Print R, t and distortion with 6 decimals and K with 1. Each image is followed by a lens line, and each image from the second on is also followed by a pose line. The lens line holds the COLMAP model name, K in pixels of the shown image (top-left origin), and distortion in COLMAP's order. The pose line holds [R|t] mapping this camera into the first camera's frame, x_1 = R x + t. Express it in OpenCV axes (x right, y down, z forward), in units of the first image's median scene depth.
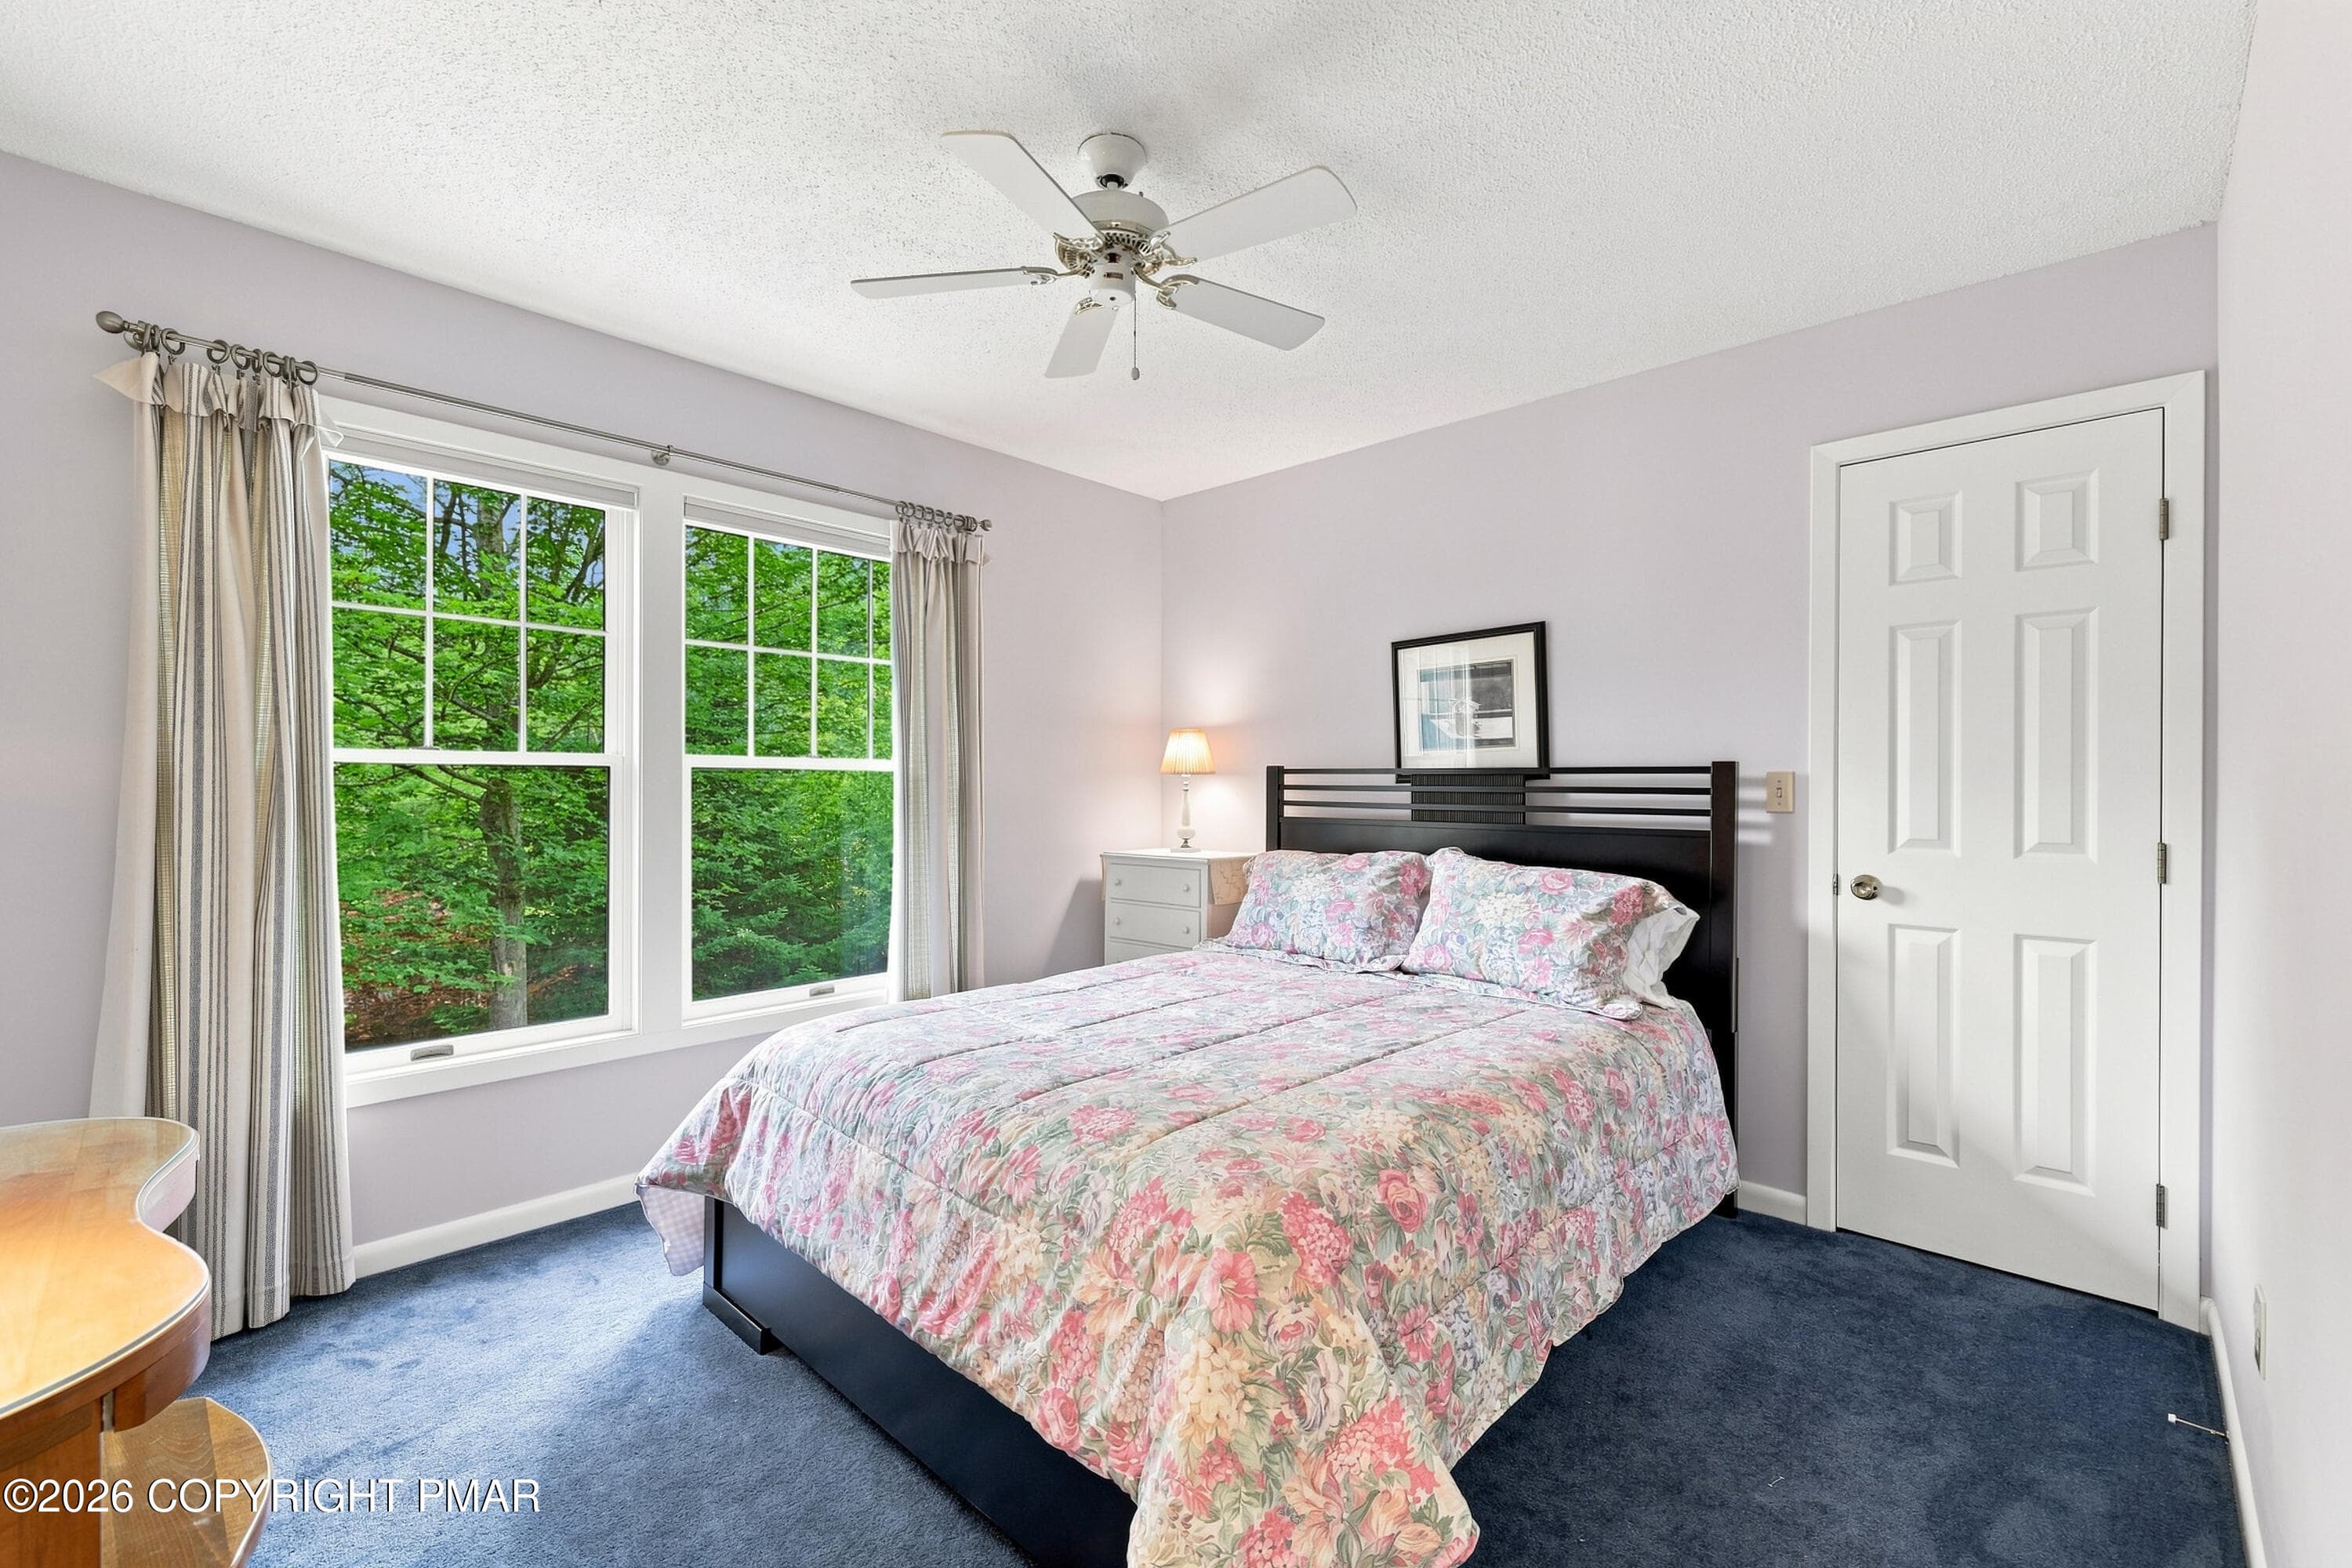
lens RADIAL K [[1004.2, 0, 1172.2], [0, 1004.2, 787.7], [0, 0, 1]] dist [-0.001196, -0.000111]
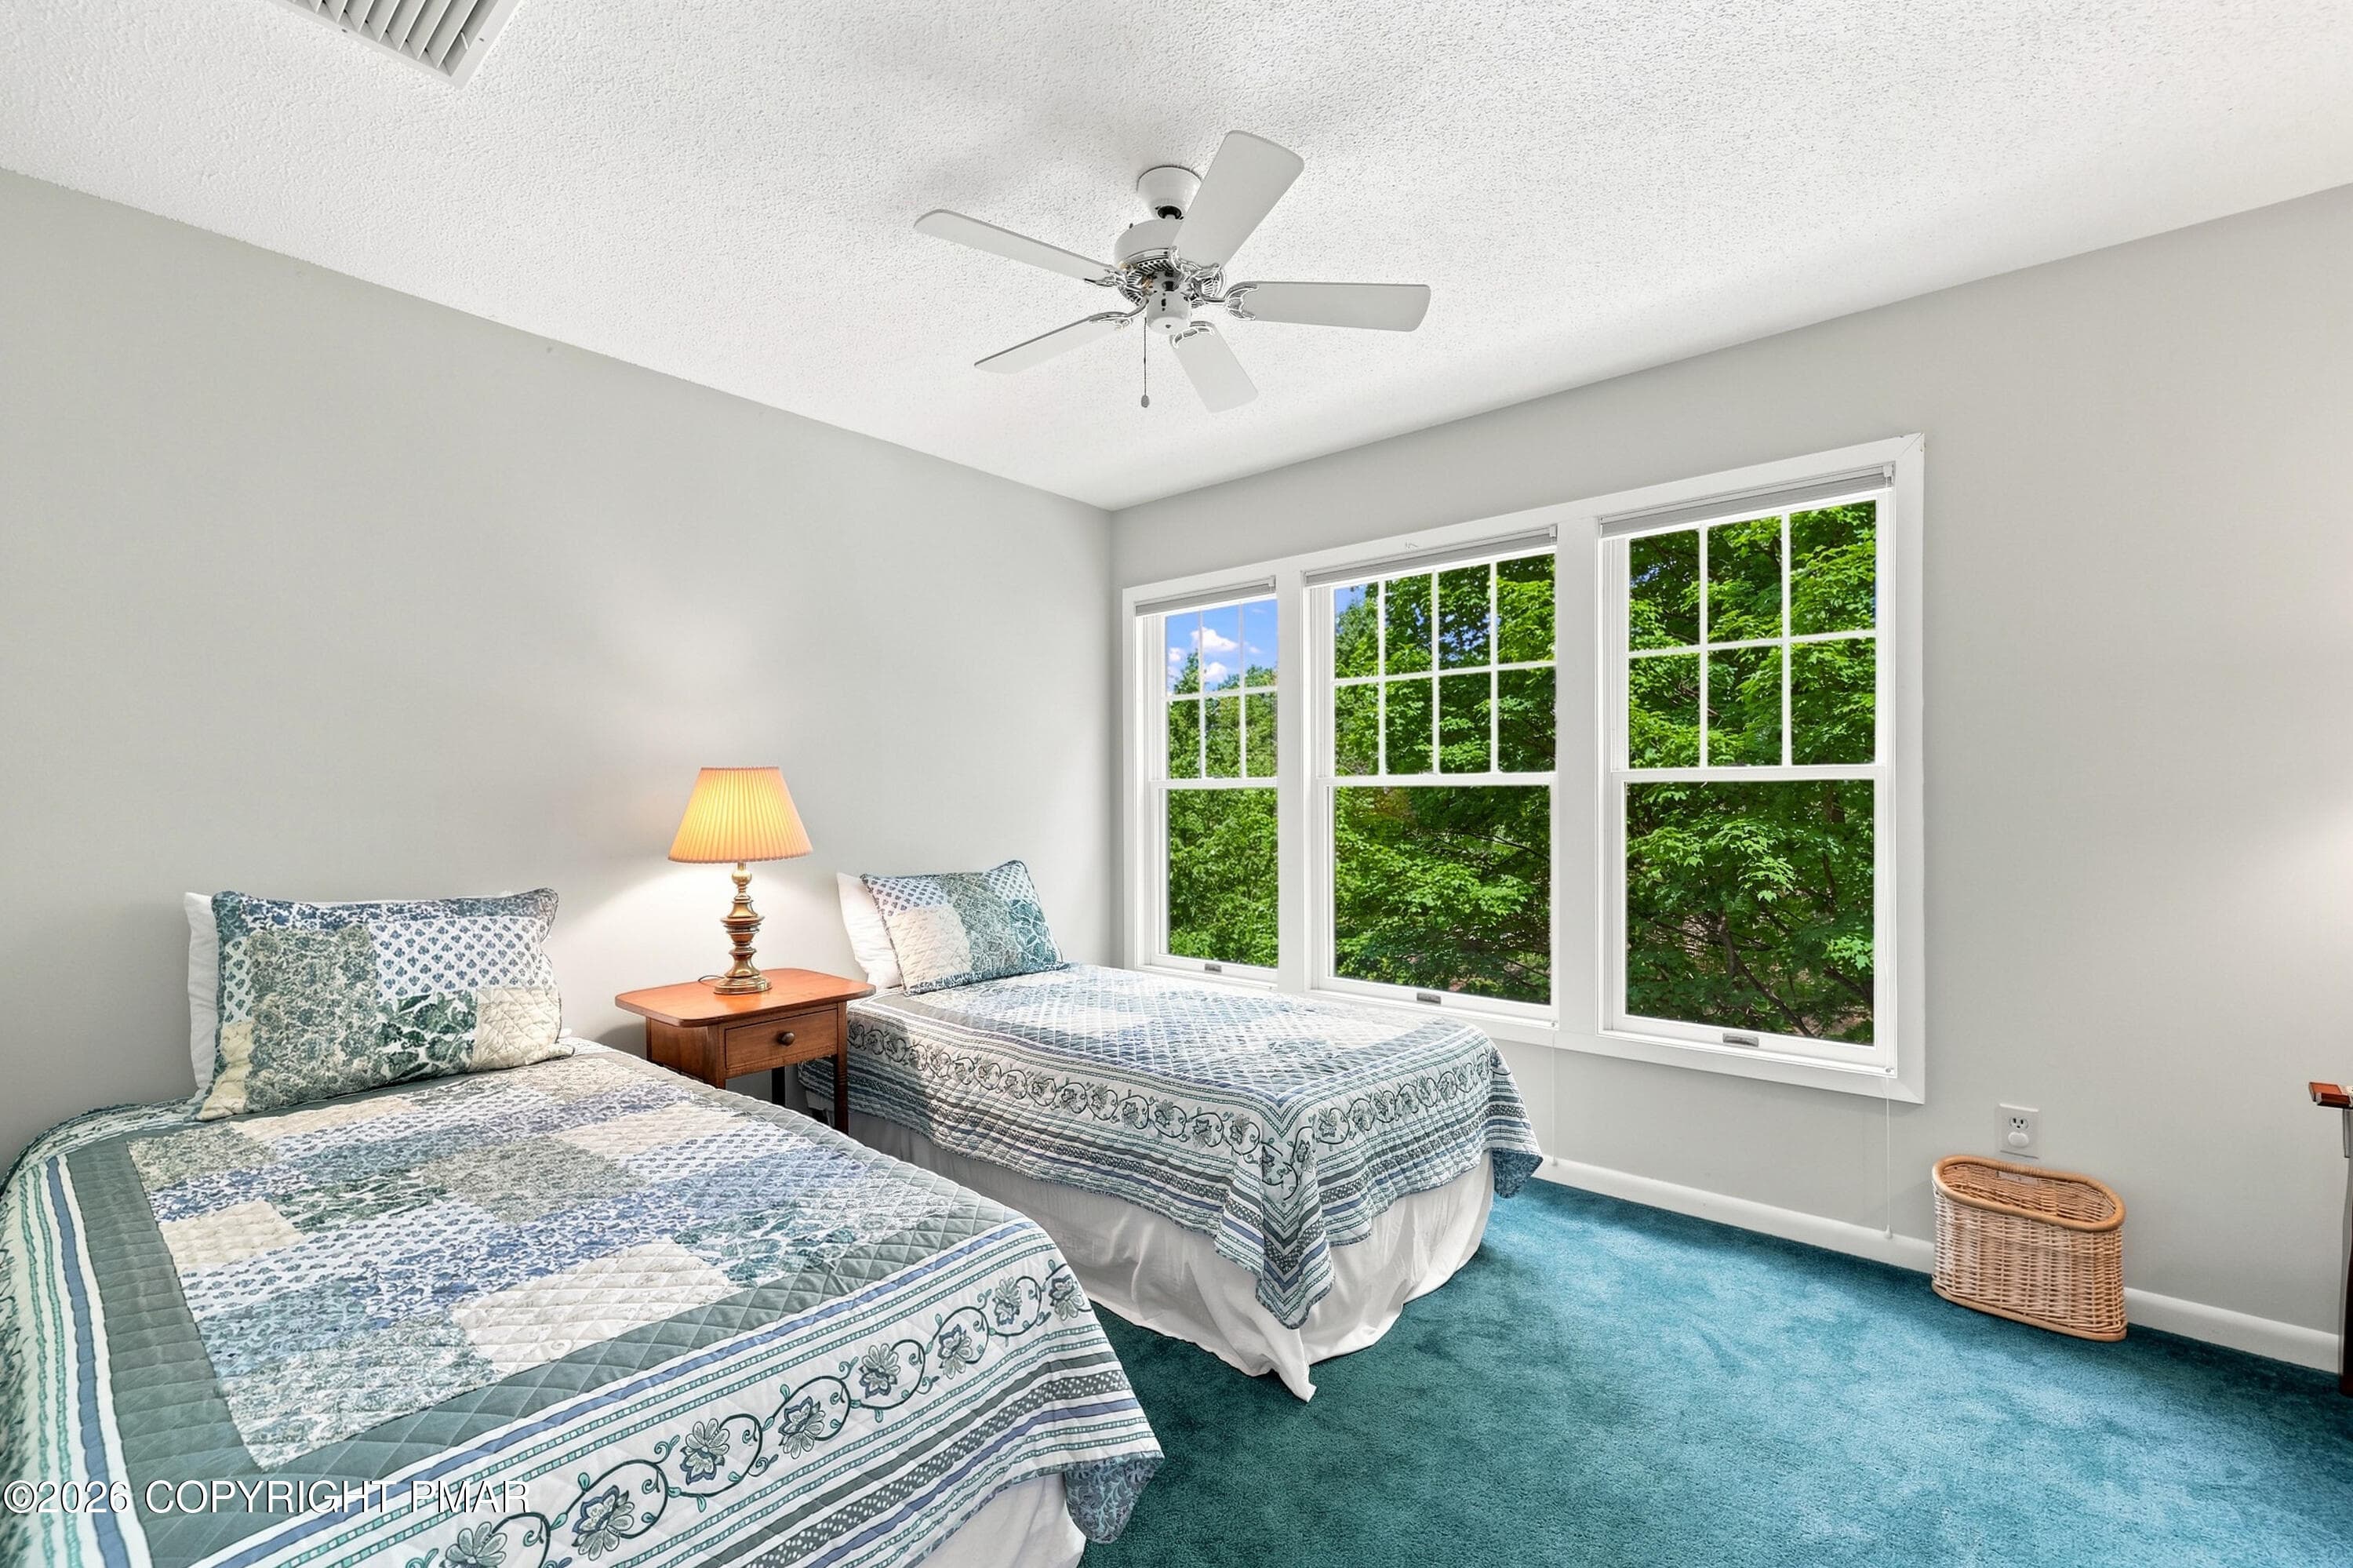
lens RADIAL K [[1004.7, 0, 1172.7], [0, 1004.7, 787.7], [0, 0, 1]] dist [-0.001196, -0.000111]
pose [[0.060425, -0.006672, -0.998150, 0.489231], [0.001670, 0.999977, -0.006583, -0.007612], [0.998171, -0.001269, 0.060435, 0.486524]]
